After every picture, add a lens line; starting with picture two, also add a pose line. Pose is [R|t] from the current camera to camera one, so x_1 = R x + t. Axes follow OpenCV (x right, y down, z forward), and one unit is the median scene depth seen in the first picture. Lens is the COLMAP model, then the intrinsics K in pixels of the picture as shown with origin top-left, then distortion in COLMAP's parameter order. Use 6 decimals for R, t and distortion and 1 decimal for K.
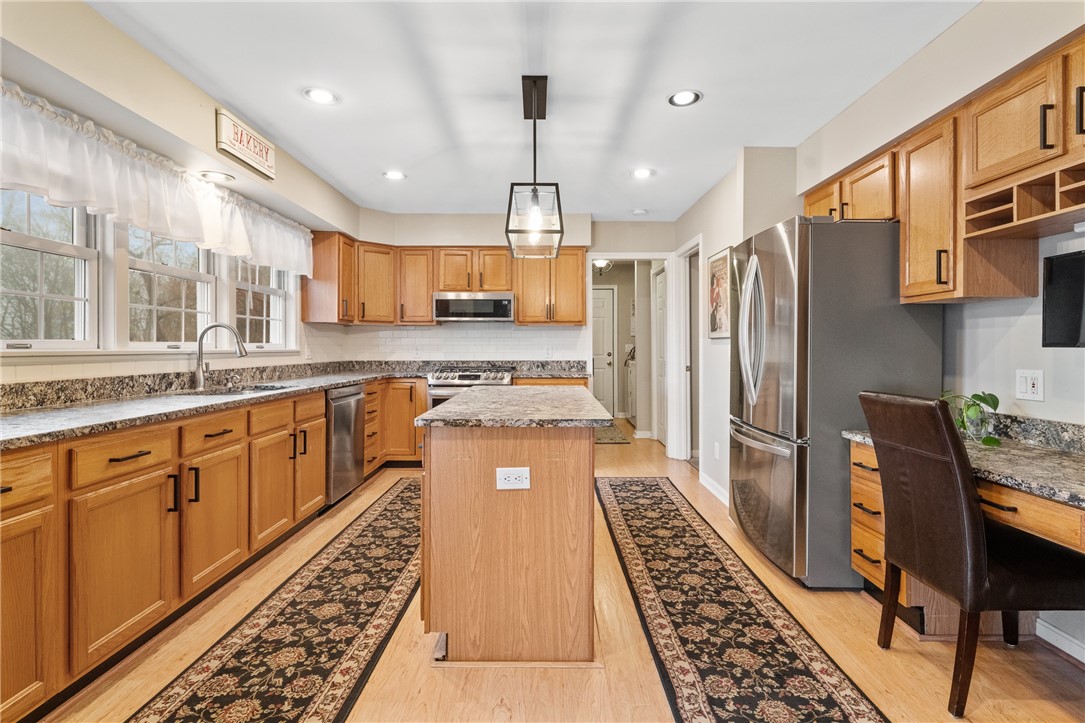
lens RADIAL K [[532.6, 0, 540.8], [0, 532.6, 351.3], [0, 0, 1]] dist [0.008566, -0.002420]
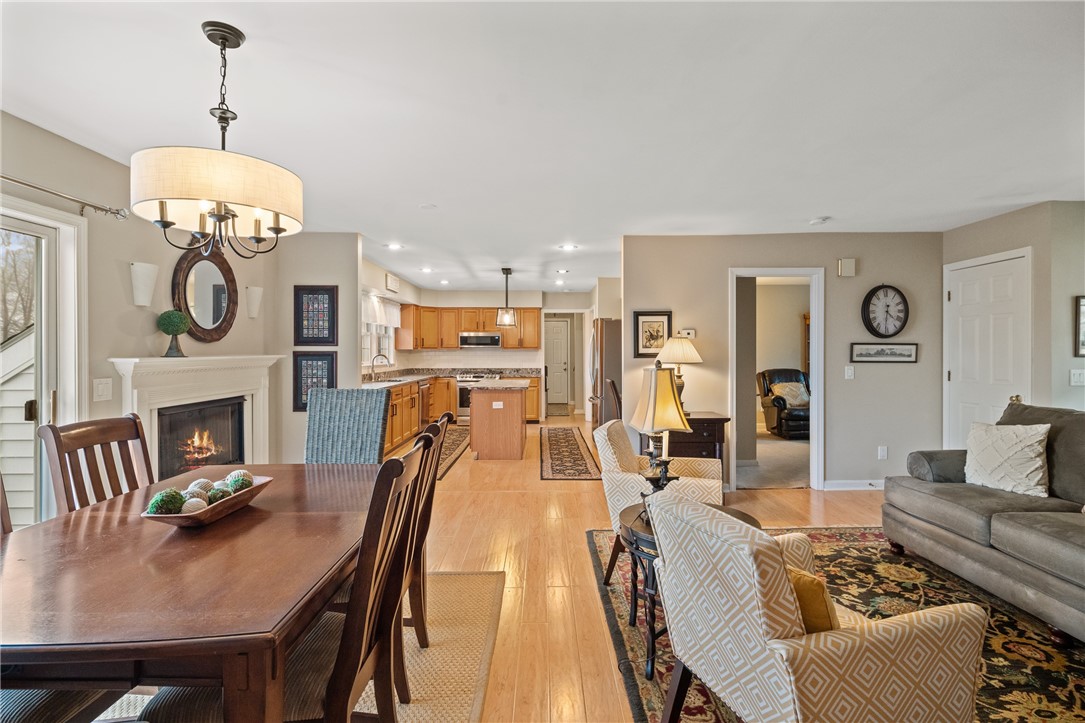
lens RADIAL K [[532.6, 0, 548.5], [0, 532.6, 353.1], [0, 0, 1]] dist [0.008566, -0.002420]
pose [[0.999689, -0.001441, 0.024878, 0.123066], [0.001569, 0.999986, -0.005127, -0.045706], [-0.024870, 0.005165, 0.999677, -1.578501]]
